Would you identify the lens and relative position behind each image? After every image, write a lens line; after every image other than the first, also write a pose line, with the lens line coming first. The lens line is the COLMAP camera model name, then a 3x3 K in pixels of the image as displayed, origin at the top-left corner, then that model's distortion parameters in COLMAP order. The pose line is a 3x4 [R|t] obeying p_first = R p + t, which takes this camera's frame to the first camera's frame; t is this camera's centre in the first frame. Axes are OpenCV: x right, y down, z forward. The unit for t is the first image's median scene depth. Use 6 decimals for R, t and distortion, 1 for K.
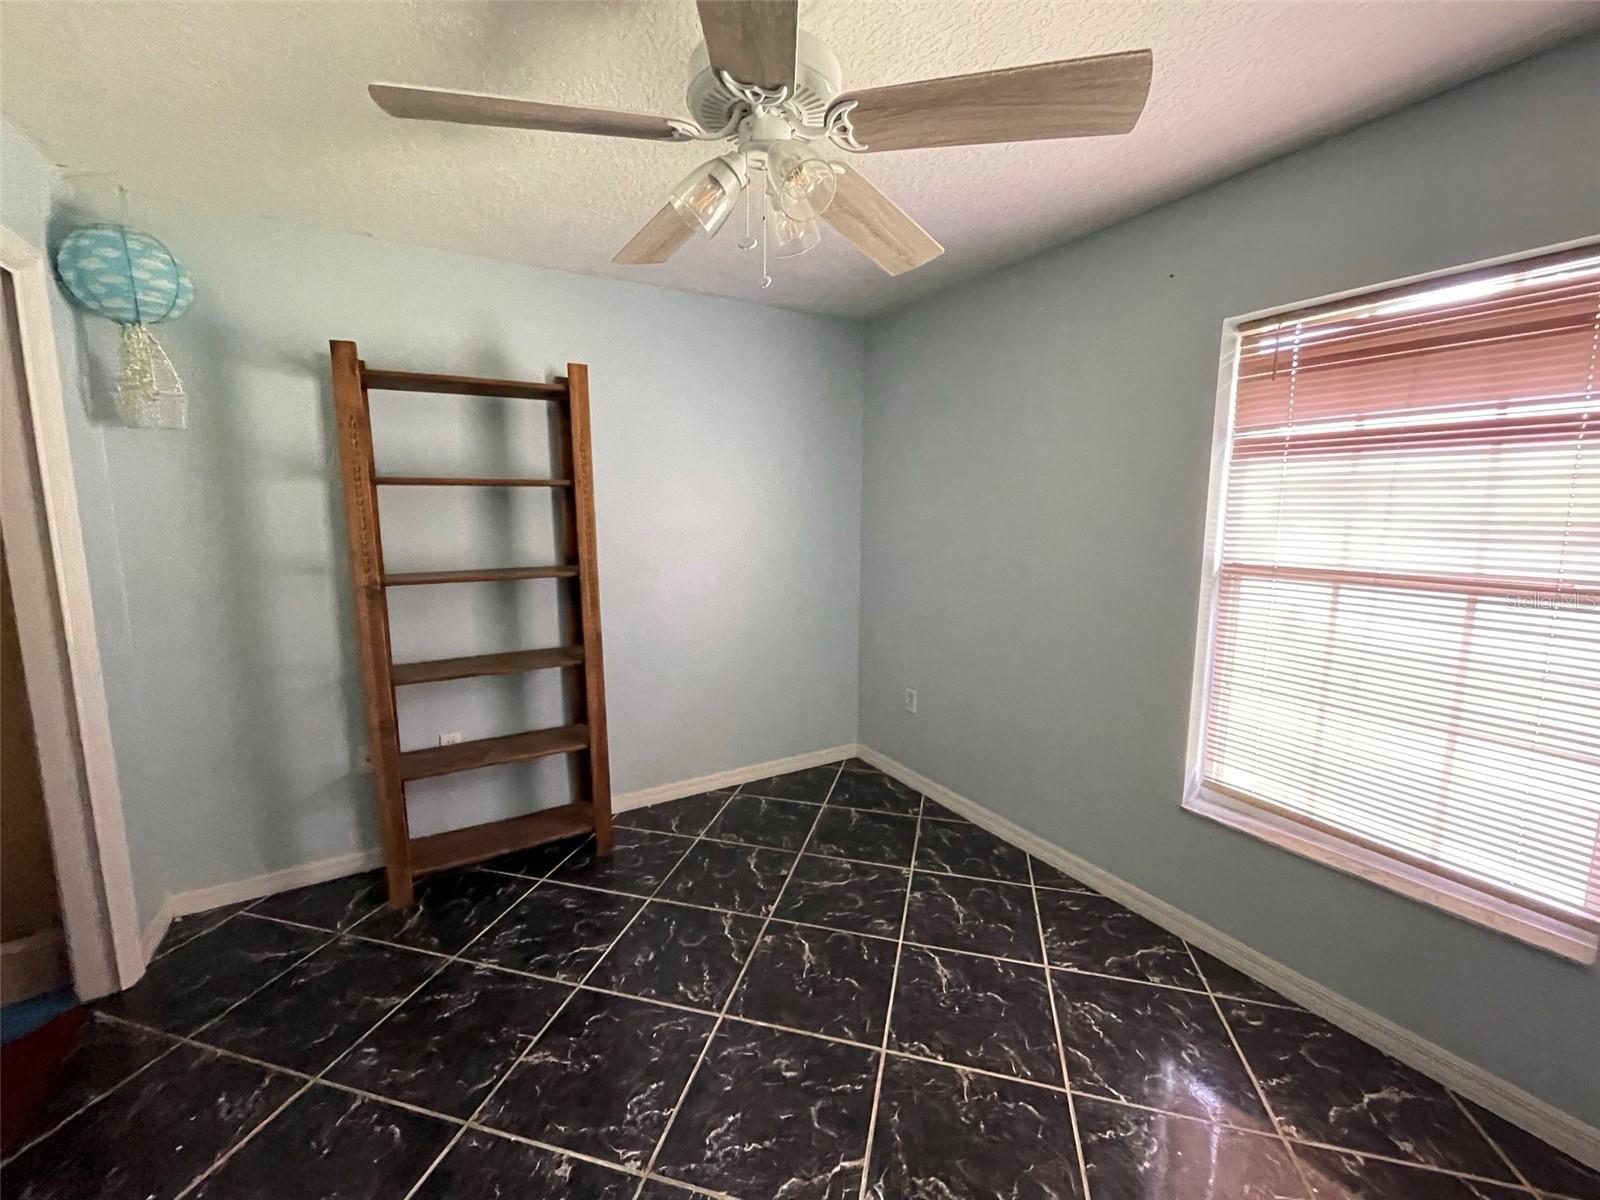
lens RADIAL K [[661.3, 0, 793.8], [0, 661.3, 600.6], [0, 0, 1]] dist [-0.001708, 0.007627]
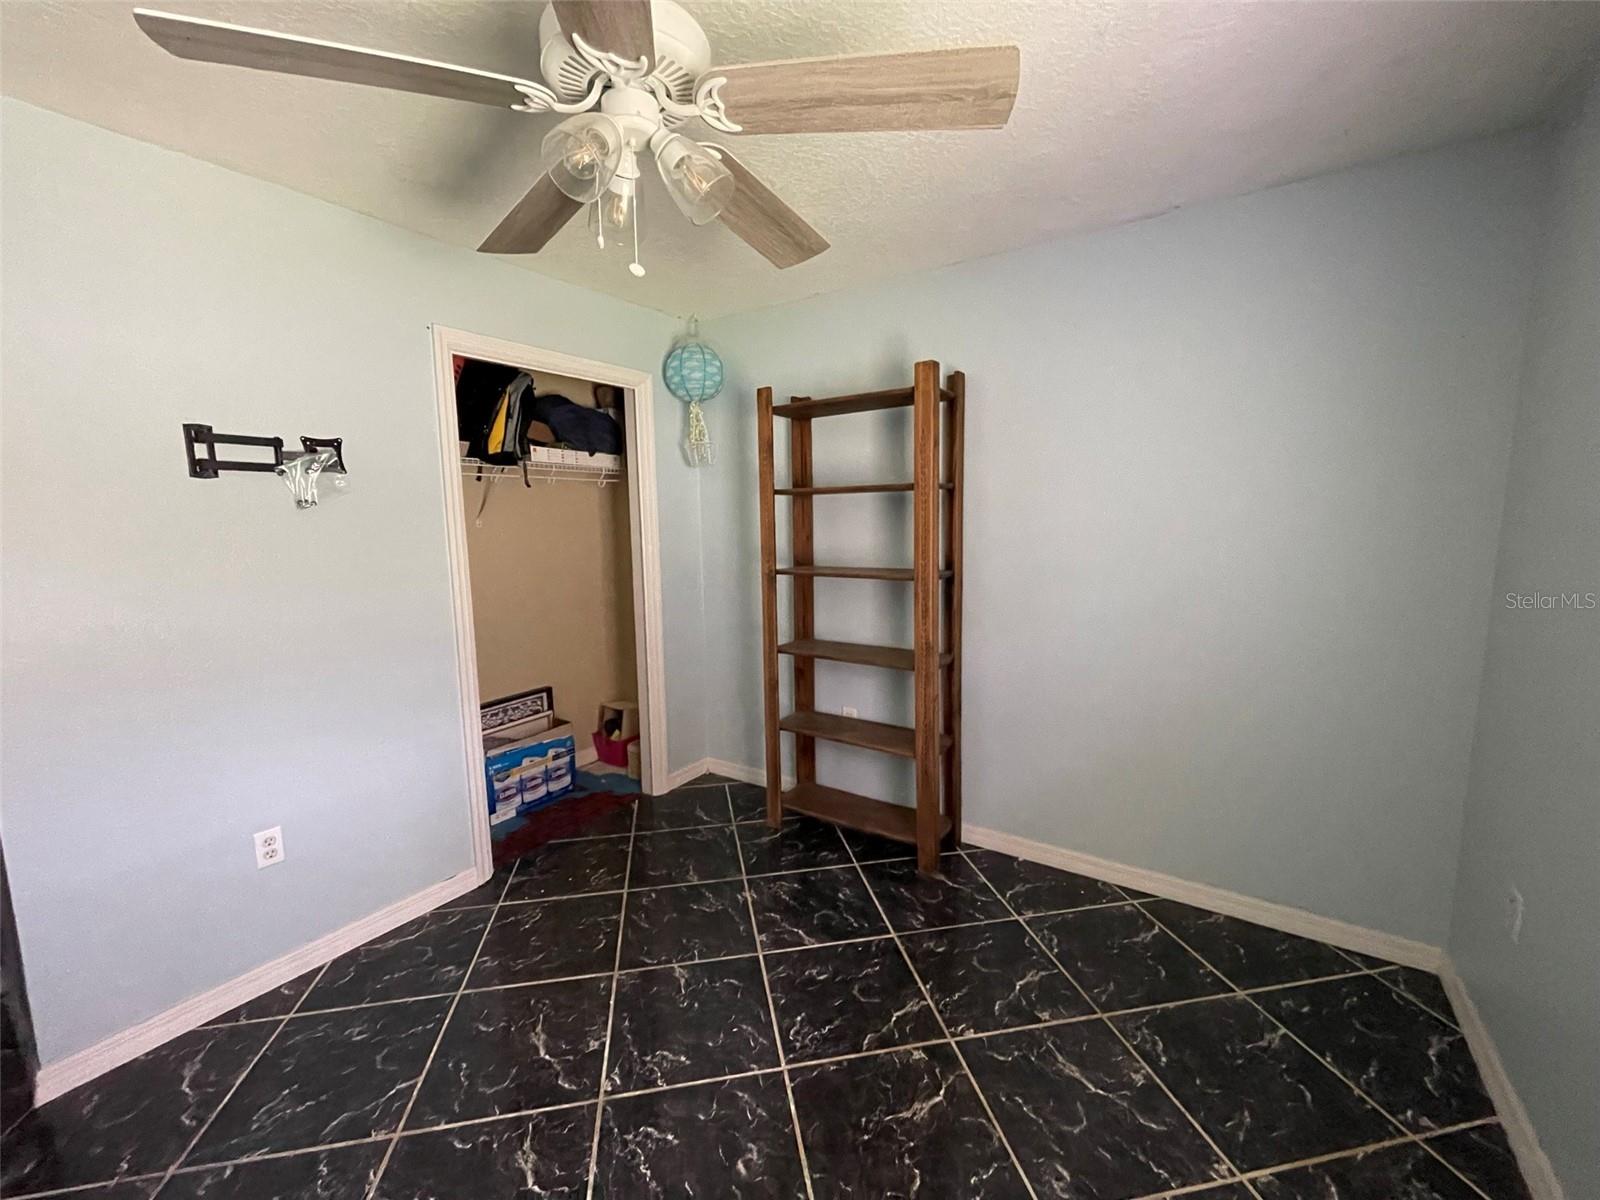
lens RADIAL K [[661.3, 0, 793.8], [0, 661.3, 600.6], [0, 0, 1]] dist [-0.001708, 0.007627]
pose [[0.423106, 0.110065, -0.899370, 0.498210], [-0.114271, 0.991151, 0.067539, -0.056256], [0.898846, 0.074196, 0.431939, 0.441000]]
